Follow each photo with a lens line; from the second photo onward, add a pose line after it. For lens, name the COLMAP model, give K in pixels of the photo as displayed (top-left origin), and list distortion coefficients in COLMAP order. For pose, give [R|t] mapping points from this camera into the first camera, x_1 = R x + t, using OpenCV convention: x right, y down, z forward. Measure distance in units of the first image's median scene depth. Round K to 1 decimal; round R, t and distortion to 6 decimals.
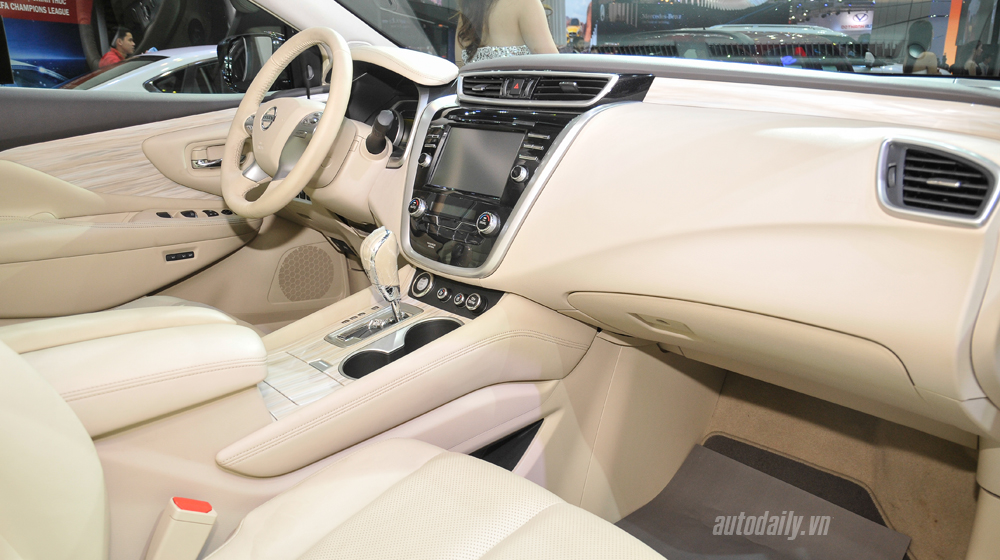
lens RADIAL K [[757.0, 0, 499.3], [0, 757.0, 226.9], [0, 0, 1]] dist [-0.154729, 0.118373]
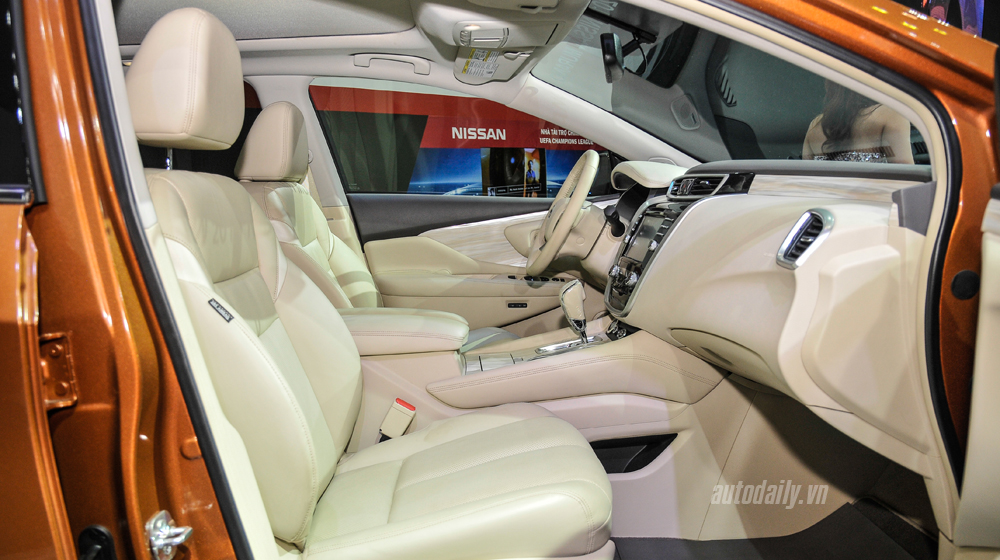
lens RADIAL K [[757.0, 0, 499.3], [0, 757.0, 226.9], [0, 0, 1]] dist [-0.154729, 0.118373]
pose [[0.759380, 0.003947, -0.650635, 0.688759], [-0.107333, 0.987042, -0.119284, 0.090585], [0.641733, 0.160416, 0.749964, -0.241185]]
